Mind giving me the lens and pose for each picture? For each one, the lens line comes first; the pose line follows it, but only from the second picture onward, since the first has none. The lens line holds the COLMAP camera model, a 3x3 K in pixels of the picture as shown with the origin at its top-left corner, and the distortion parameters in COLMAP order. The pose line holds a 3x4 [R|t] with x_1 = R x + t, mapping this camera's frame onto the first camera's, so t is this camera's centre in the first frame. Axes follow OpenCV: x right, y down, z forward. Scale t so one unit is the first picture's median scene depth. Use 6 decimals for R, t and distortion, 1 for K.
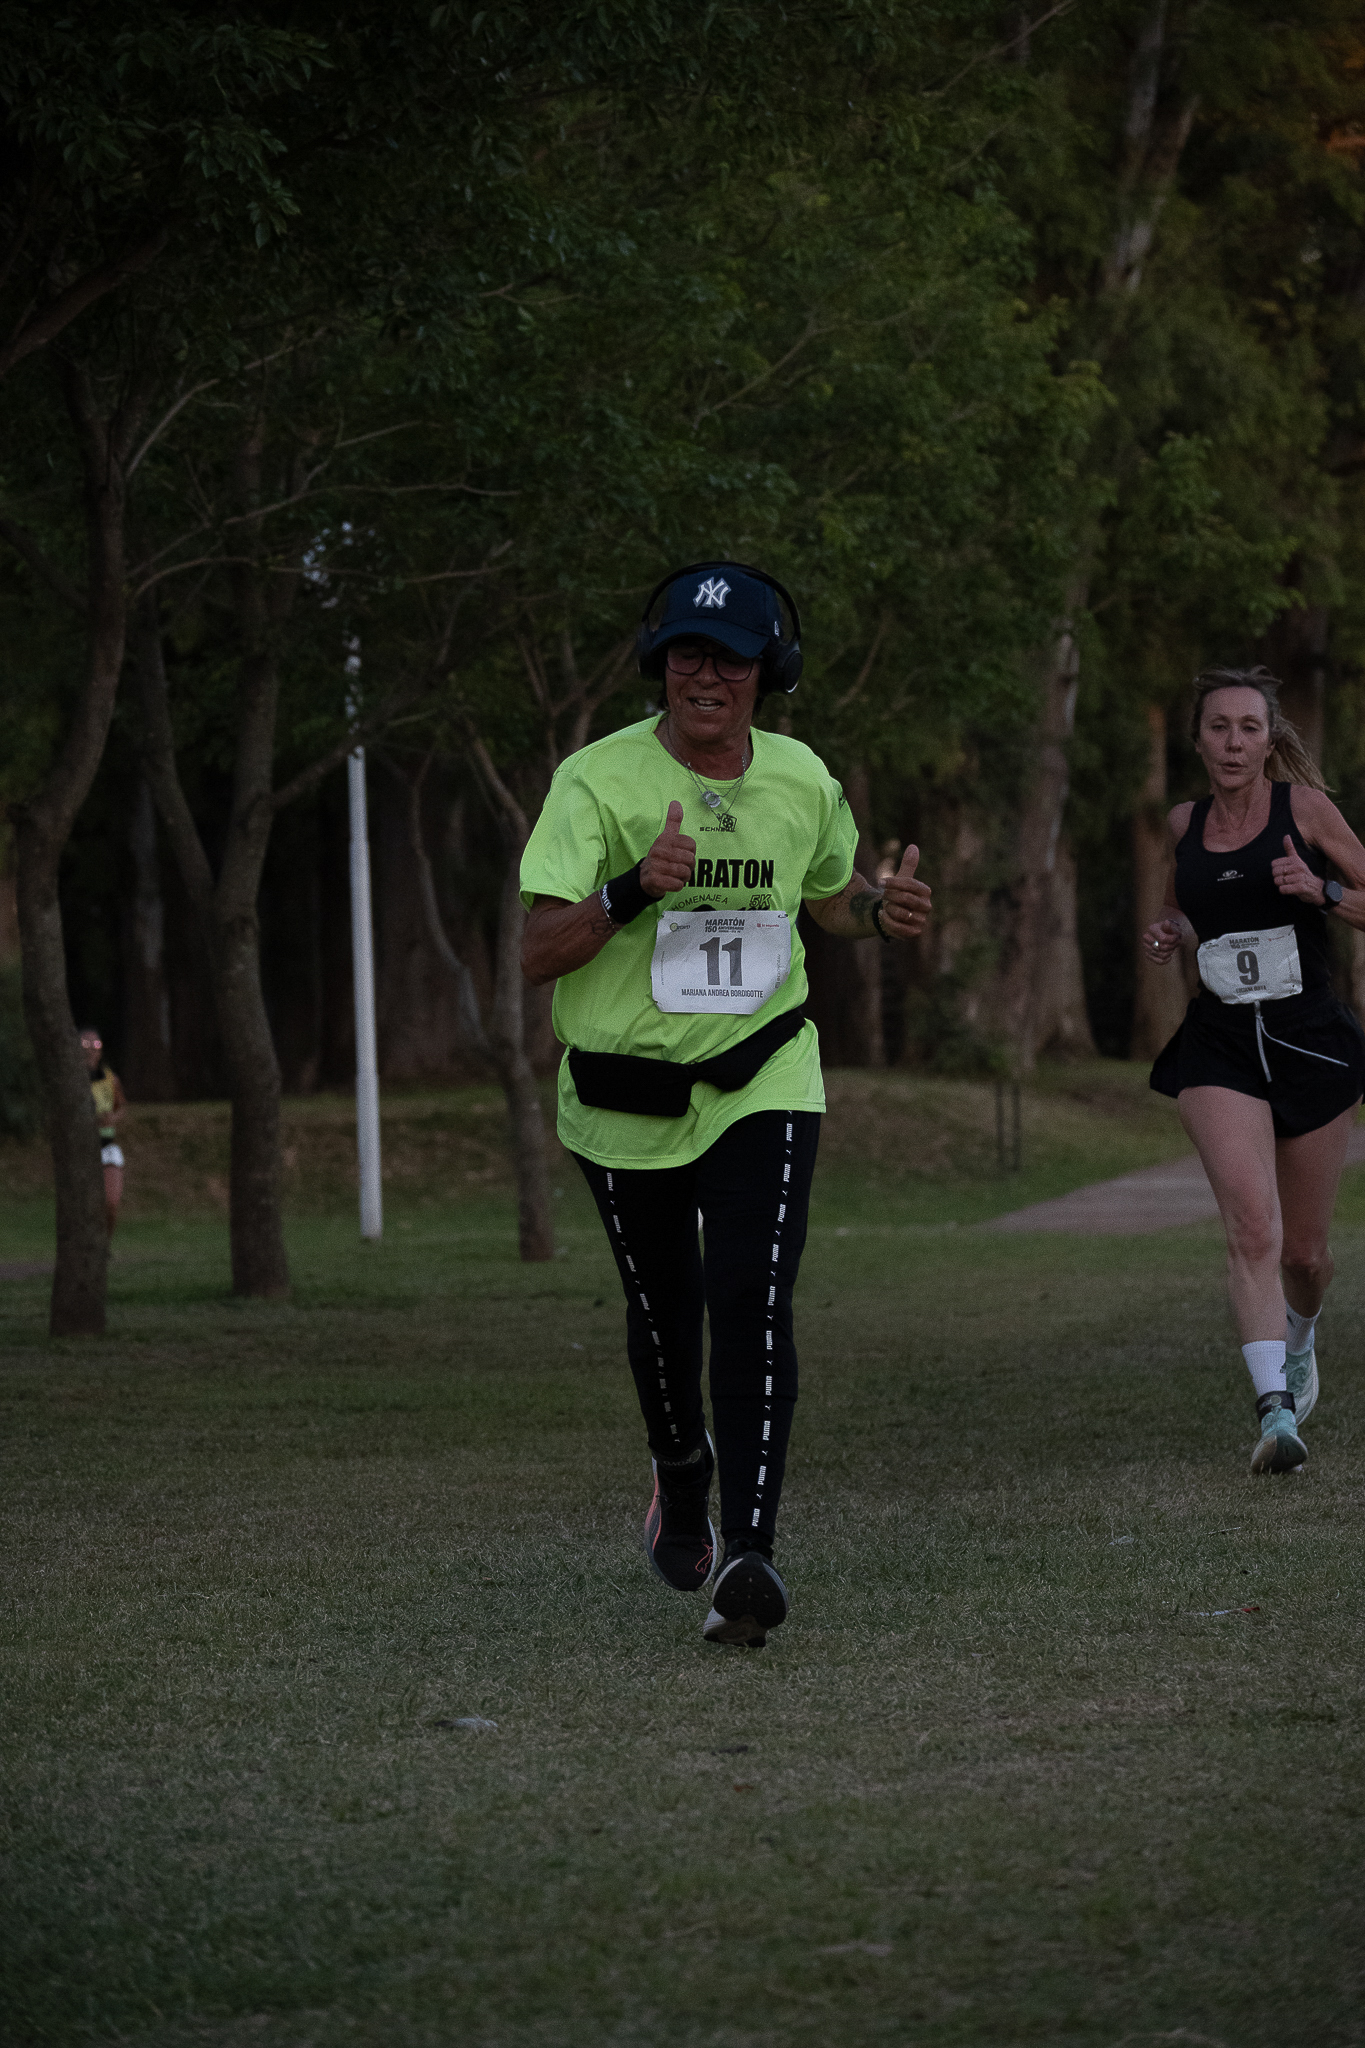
lens RADIAL K [[8368.8, 0, 682.5], [0, 8368.8, 1024.0], [0, 0, 1]] dist [-0.006042, -2.369438]
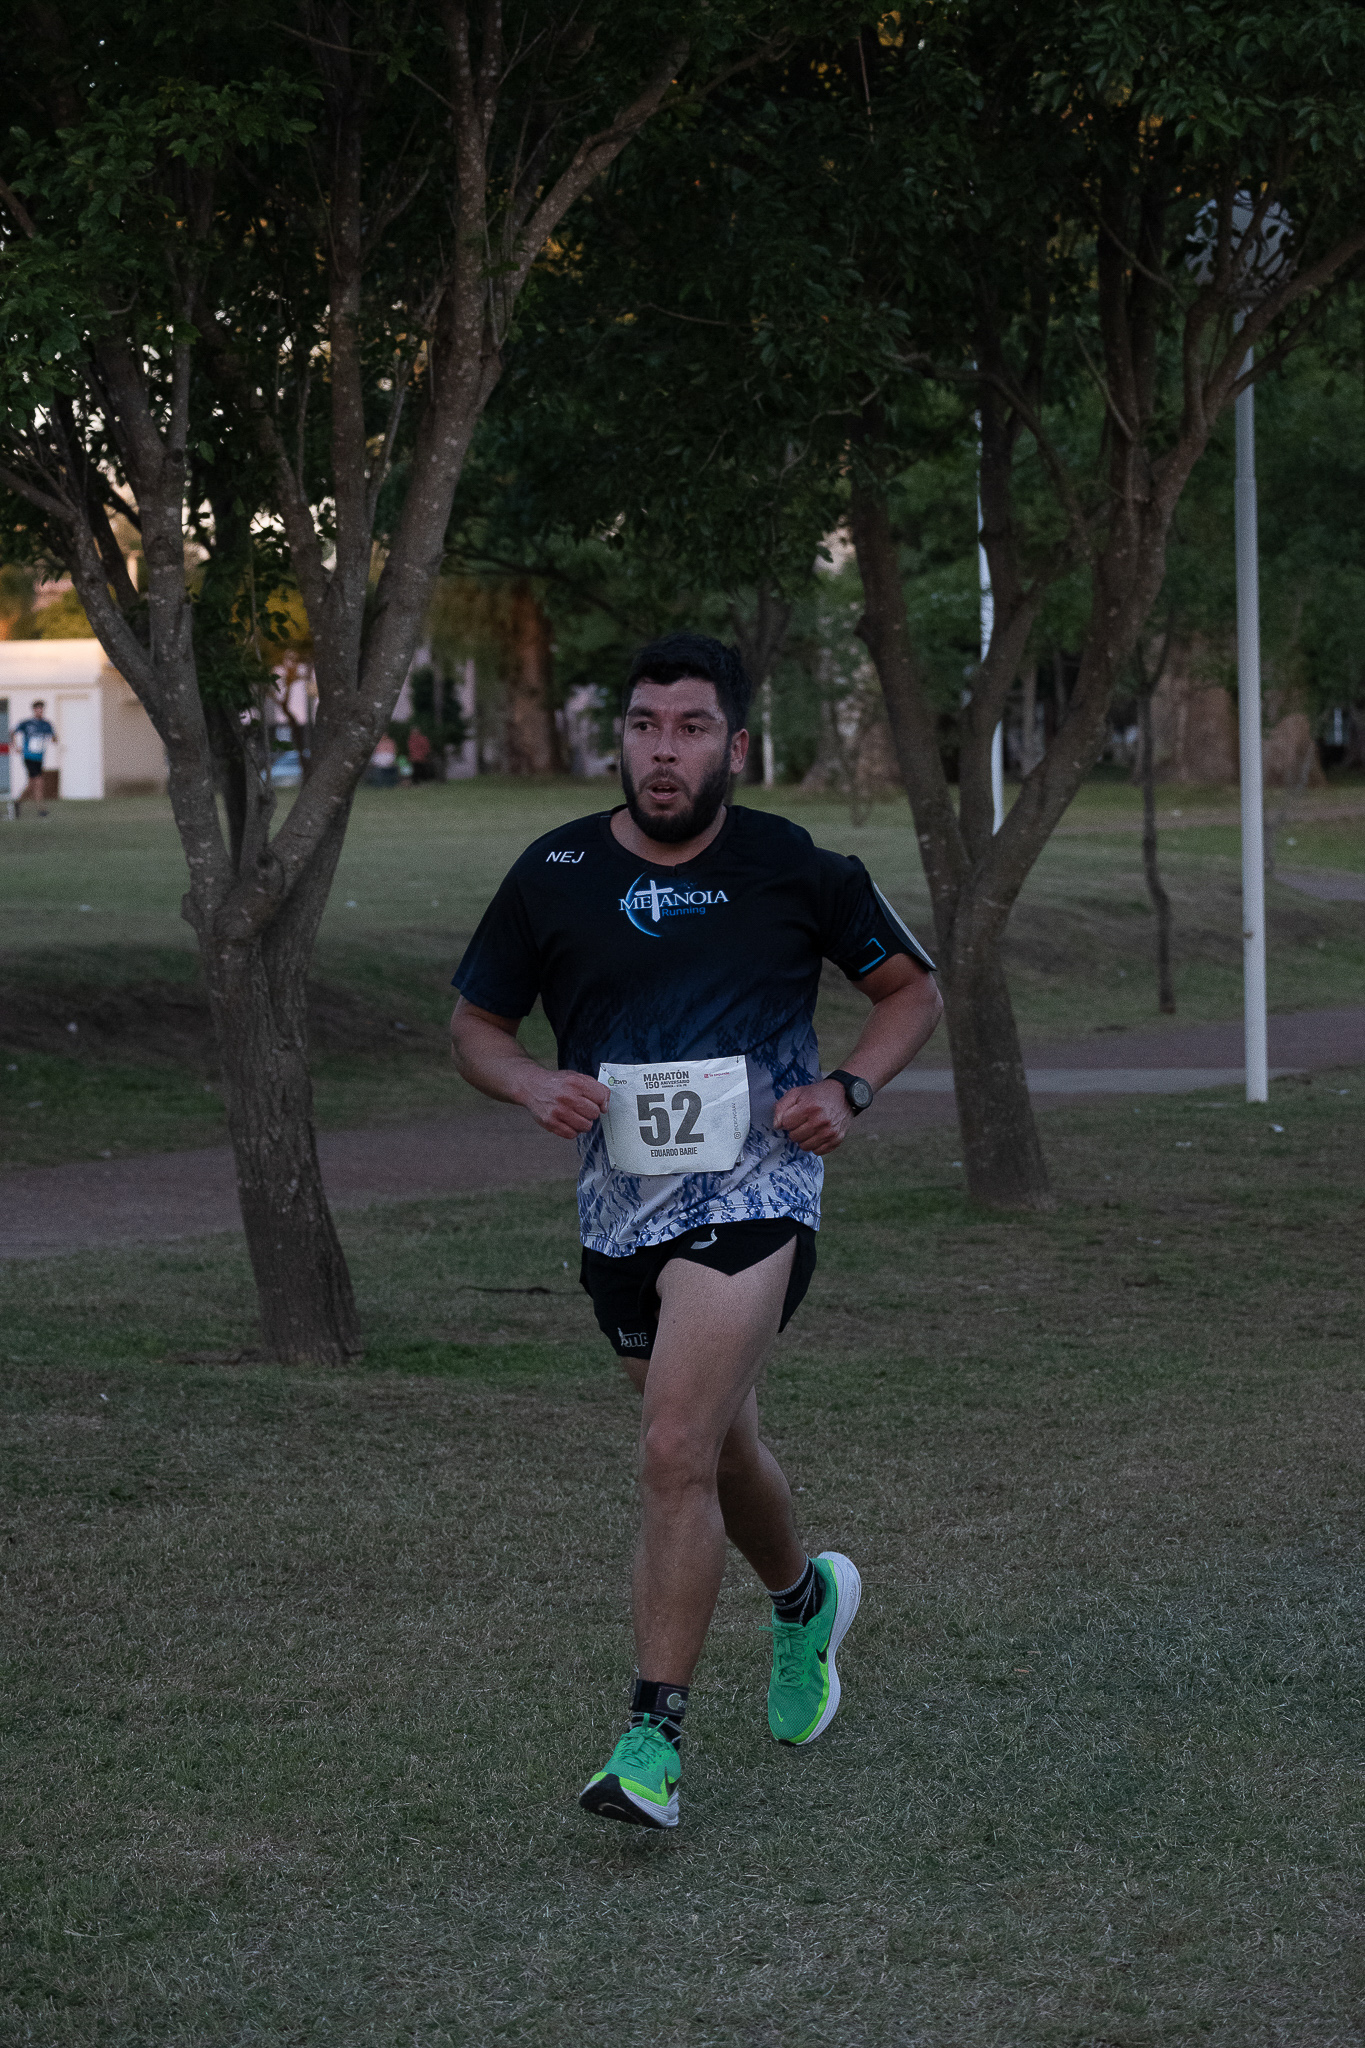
lens RADIAL K [[5990.7, 0, 682.5], [0, 5990.7, 1024.0], [0, 0, 1]] dist [0.024590, -1.133236]
pose [[0.947621, 0.031957, -0.317793, 0.113089], [-0.013189, 0.998048, 0.061036, -0.035528], [0.319124, -0.053647, 0.946193, 0.243837]]
